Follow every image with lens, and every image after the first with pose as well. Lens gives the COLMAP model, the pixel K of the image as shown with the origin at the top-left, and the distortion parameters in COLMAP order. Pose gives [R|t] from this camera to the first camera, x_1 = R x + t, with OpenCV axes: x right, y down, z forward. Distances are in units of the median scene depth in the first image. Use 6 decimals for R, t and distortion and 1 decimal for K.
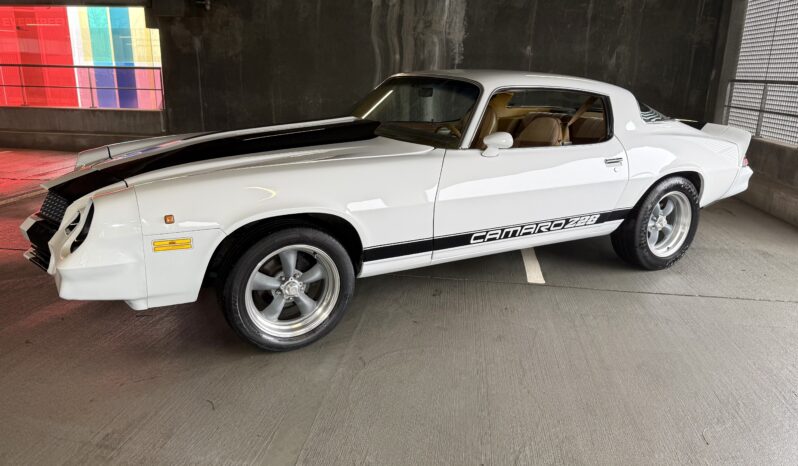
lens RADIAL K [[589.3, 0, 402.9], [0, 589.3, 233.5], [0, 0, 1]] dist [0.049708, -0.074153]
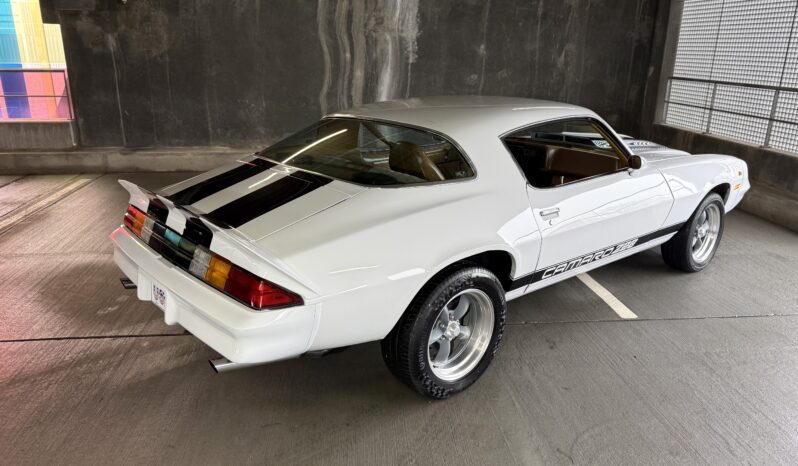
lens RADIAL K [[589.3, 0, 402.9], [0, 589.3, 233.5], [0, 0, 1]] dist [0.049708, -0.074153]
pose [[0.970128, -0.079591, 0.229164, -0.163531], [0.069788, 0.996279, 0.050585, -0.060925], [-0.232337, -0.033081, 0.972073, 0.062303]]
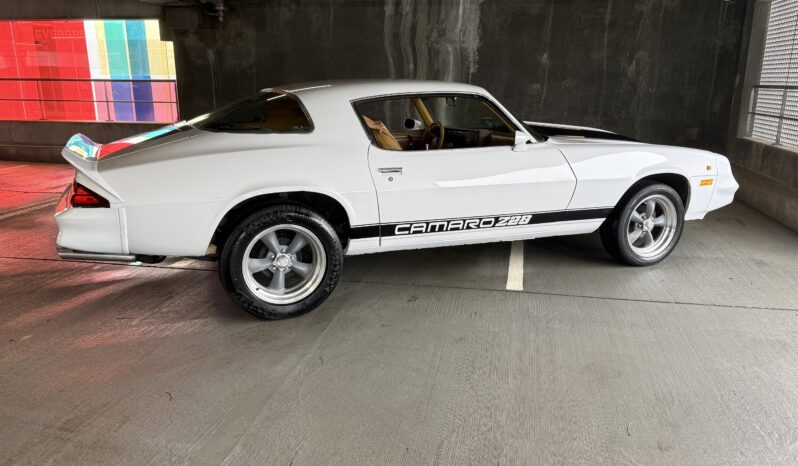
lens RADIAL K [[621.4, 0, 422.0], [0, 621.4, 247.6], [0, 0, 1]] dist [0.055778, -0.078063]
pose [[0.999101, -0.001288, -0.042374, 0.052569], [0.001060, 0.999985, -0.005404, 0.007852], [0.042380, 0.005354, 0.999087, -0.032862]]
